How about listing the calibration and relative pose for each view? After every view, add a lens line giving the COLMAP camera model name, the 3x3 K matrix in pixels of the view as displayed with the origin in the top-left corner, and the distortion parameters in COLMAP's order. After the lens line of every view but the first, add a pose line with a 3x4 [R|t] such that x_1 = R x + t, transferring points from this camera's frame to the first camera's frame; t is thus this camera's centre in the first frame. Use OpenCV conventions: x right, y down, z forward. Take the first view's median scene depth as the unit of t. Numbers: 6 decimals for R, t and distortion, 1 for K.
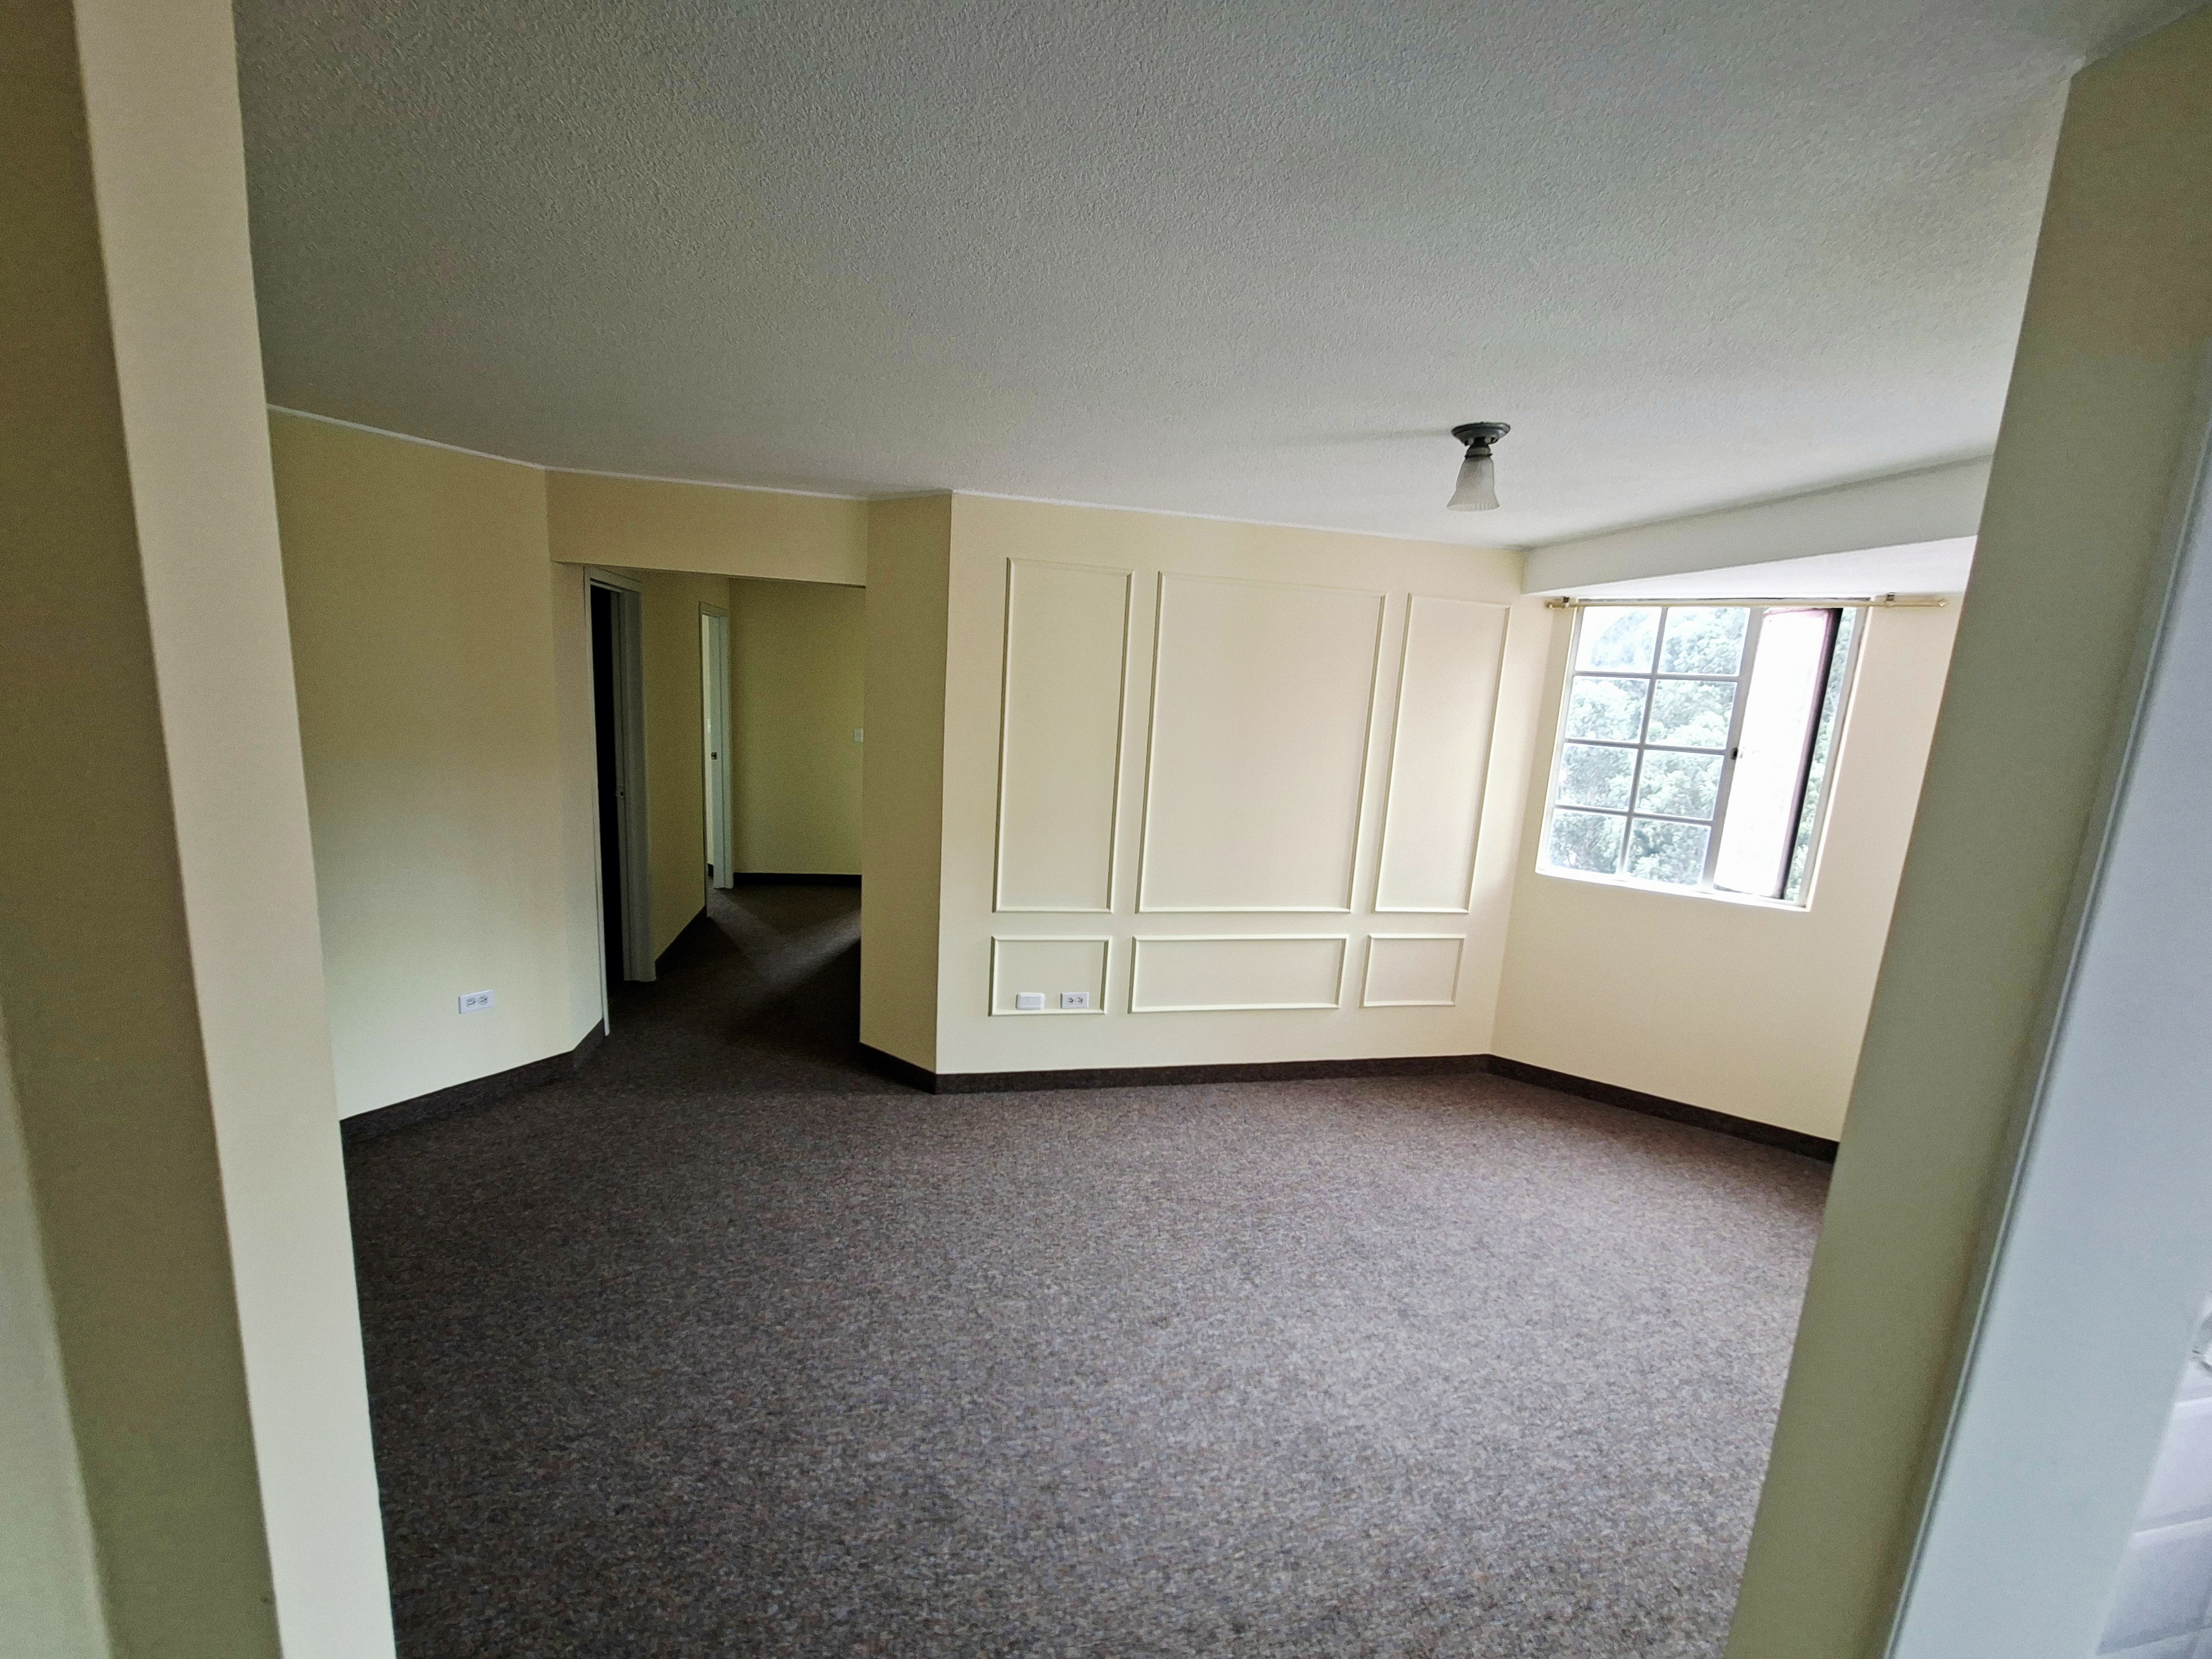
lens RADIAL K [[868.0, 0, 1103.8], [0, 868.0, 830.4], [0, 0, 1]] dist [-0.000630, 0.000109]
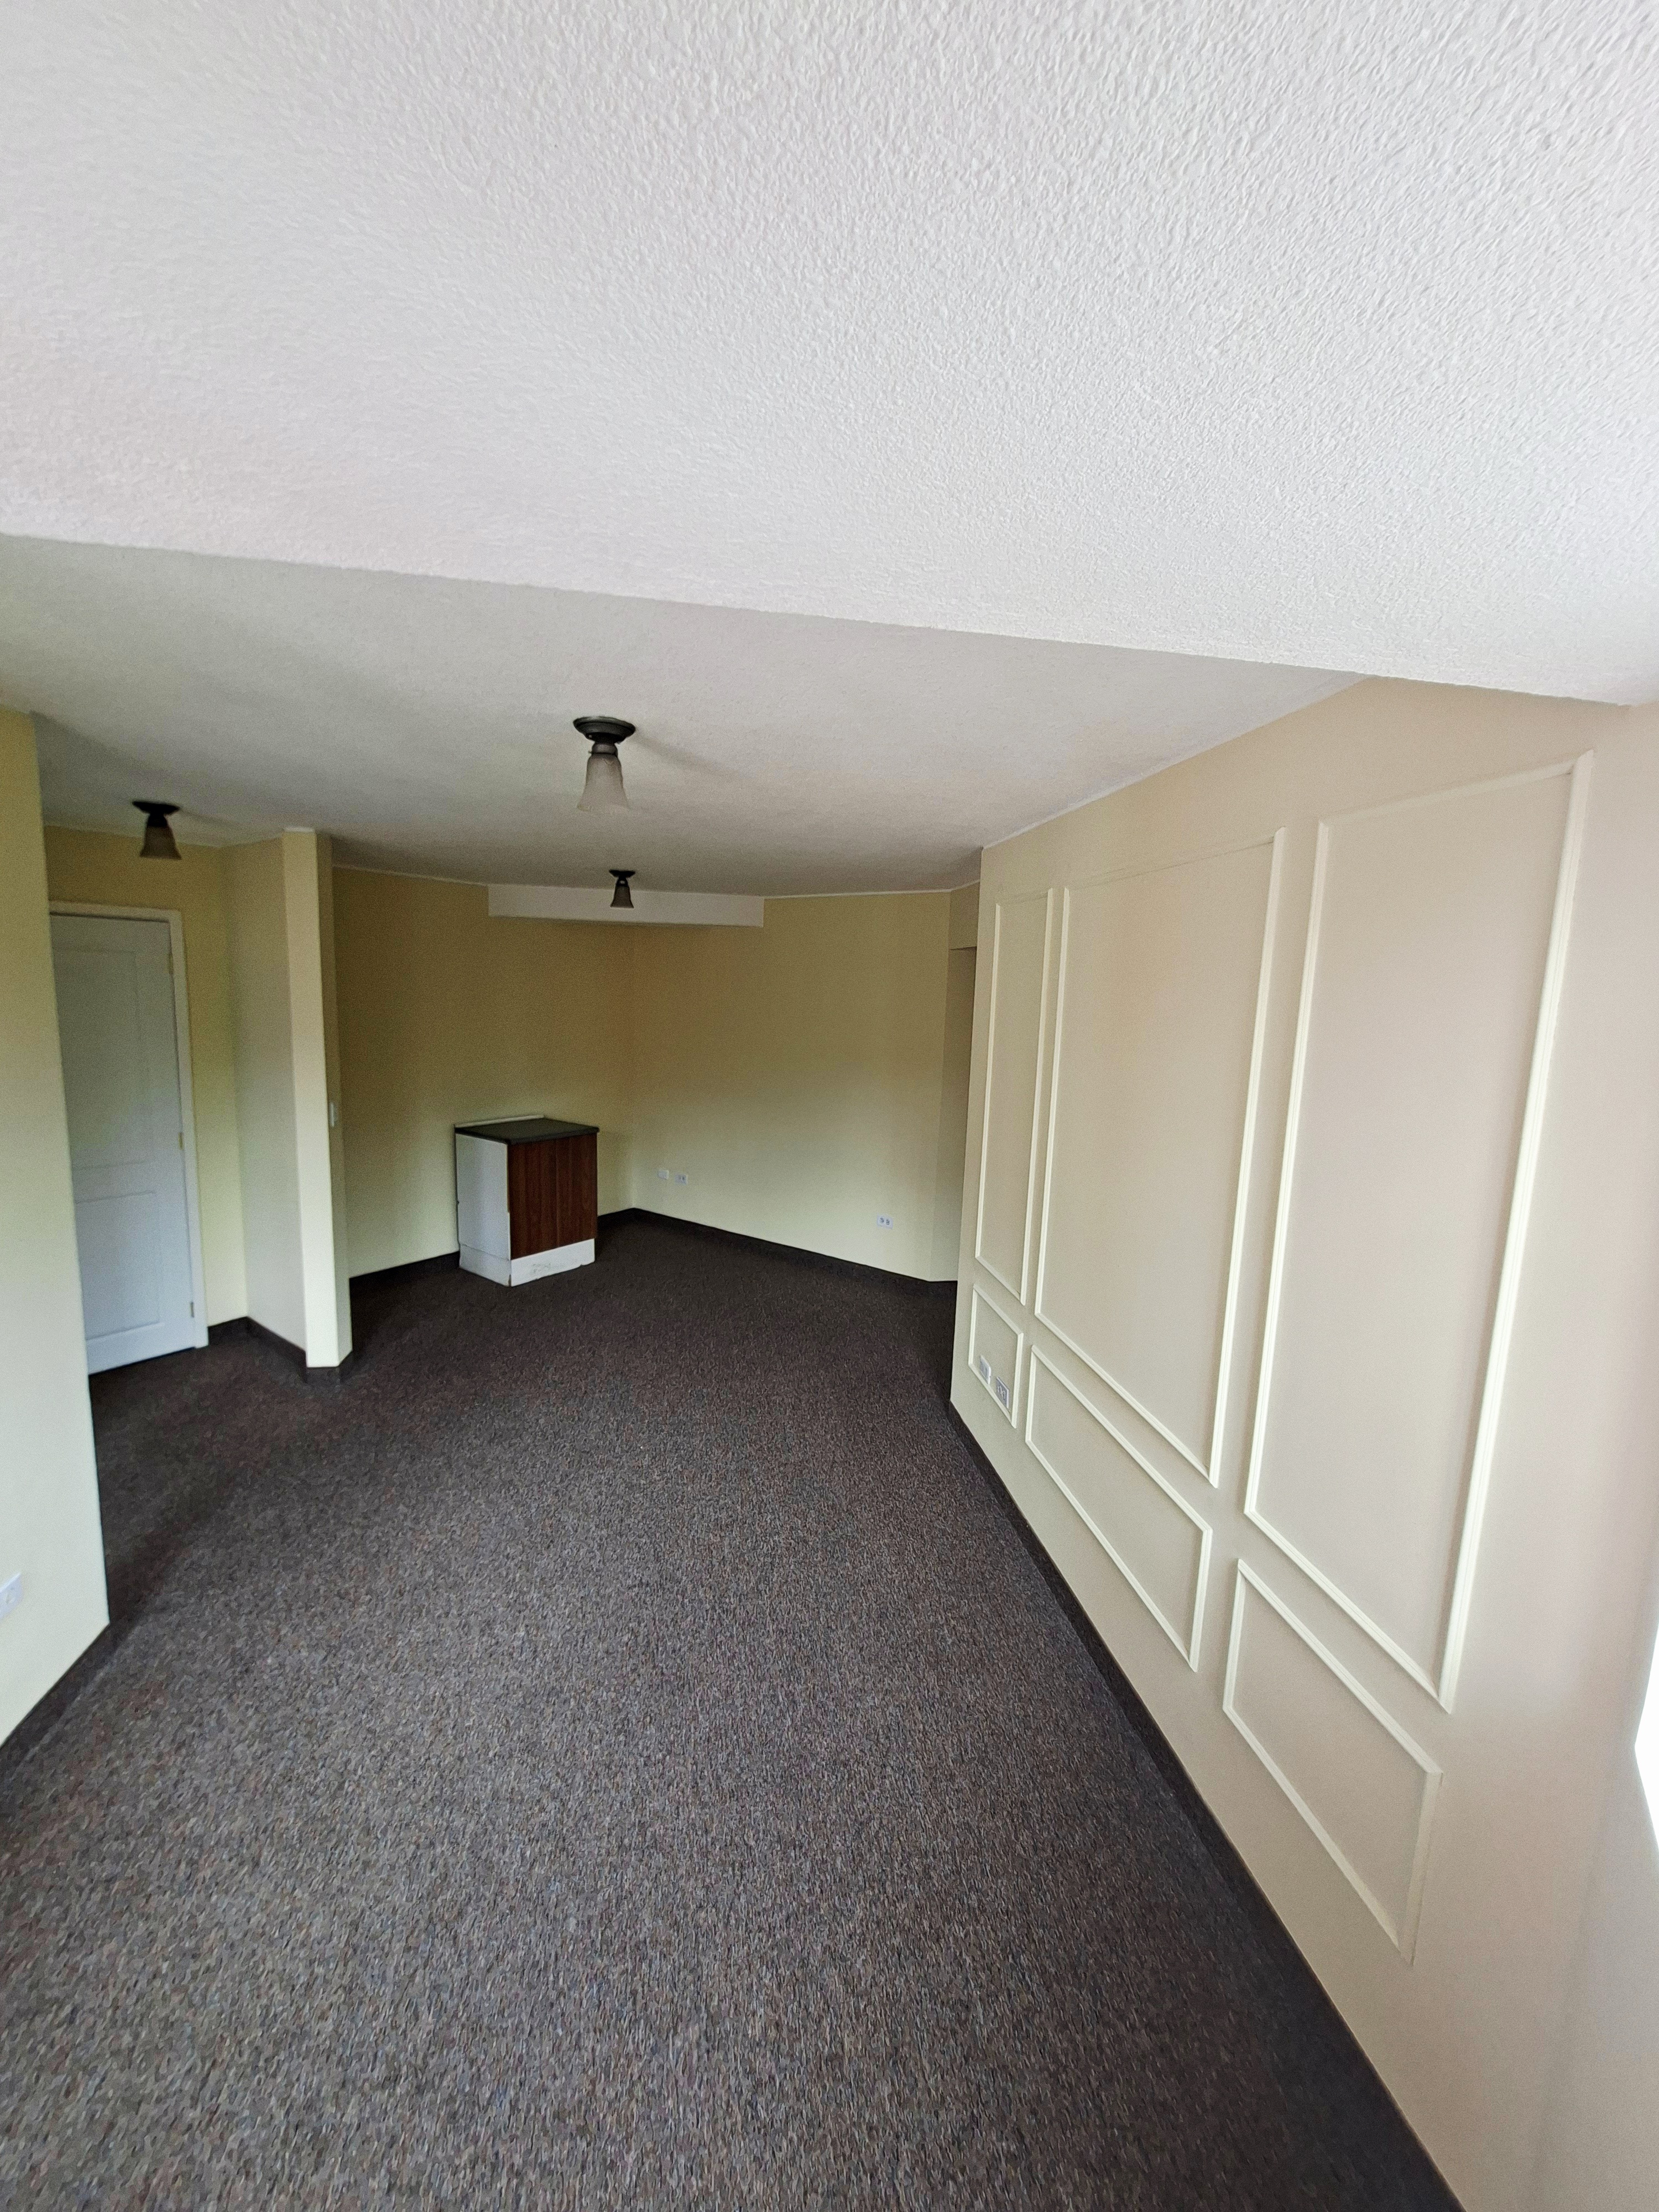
lens RADIAL K [[868.0, 0, 826.4], [0, 868.0, 1107.9], [0, 0, 1]] dist [-0.000630, 0.000109]
pose [[-0.047177, 0.077152, -0.995903, 1.461595], [-0.203532, 0.975354, 0.085201, -0.213955], [0.977931, 0.206718, -0.030312, 1.452826]]
